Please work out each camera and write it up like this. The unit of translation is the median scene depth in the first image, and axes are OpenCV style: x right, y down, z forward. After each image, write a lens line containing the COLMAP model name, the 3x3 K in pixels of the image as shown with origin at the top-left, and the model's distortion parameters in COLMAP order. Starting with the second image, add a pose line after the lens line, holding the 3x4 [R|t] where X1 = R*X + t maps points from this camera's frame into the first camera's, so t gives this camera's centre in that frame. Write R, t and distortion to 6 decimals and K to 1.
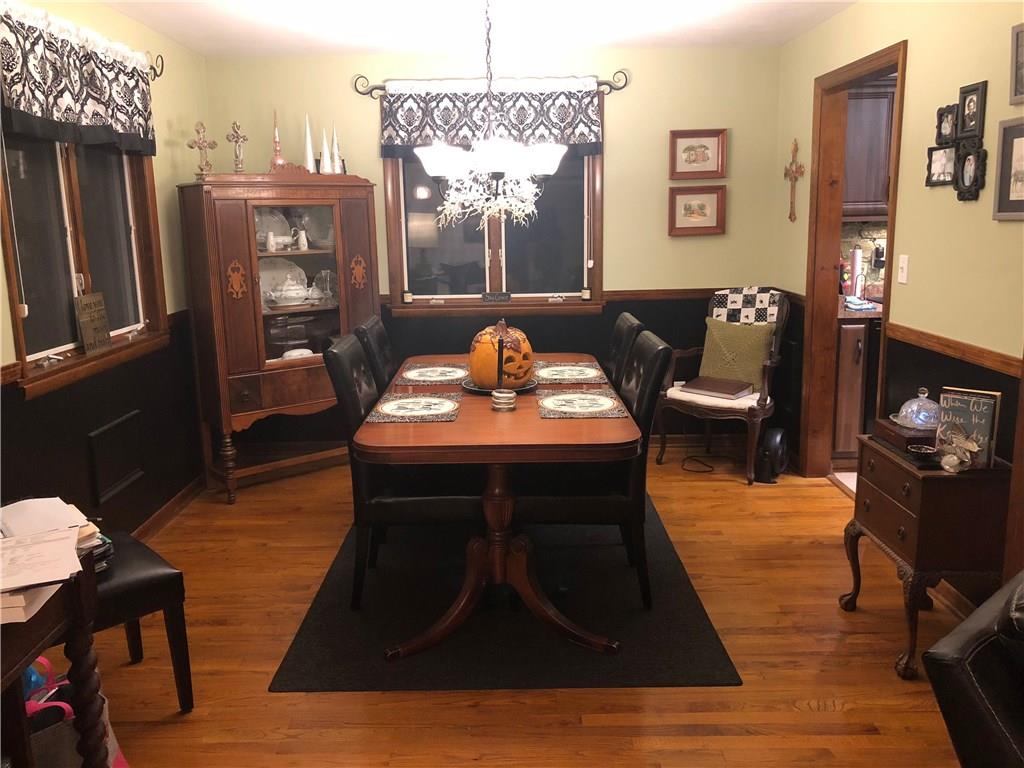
lens RADIAL K [[846.3, 0, 512.0], [0, 846.3, 384.0], [0, 0, 1]] dist [0.018786, -0.005601]
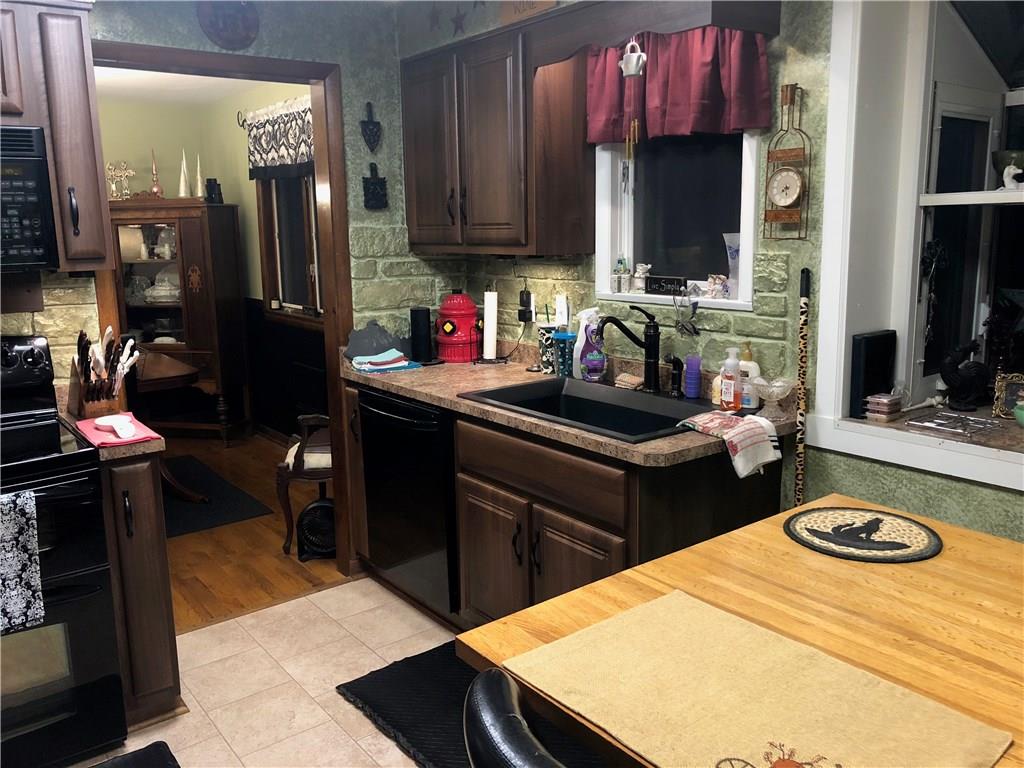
lens RADIAL K [[846.3, 0, 512.0], [0, 846.3, 384.0], [0, 0, 1]] dist [0.018786, -0.005601]
pose [[0.589807, 0.153743, -0.792774, 1.113799], [-0.141336, 0.986210, 0.086105, -0.161536], [0.795079, 0.061262, 0.603403, 0.684638]]
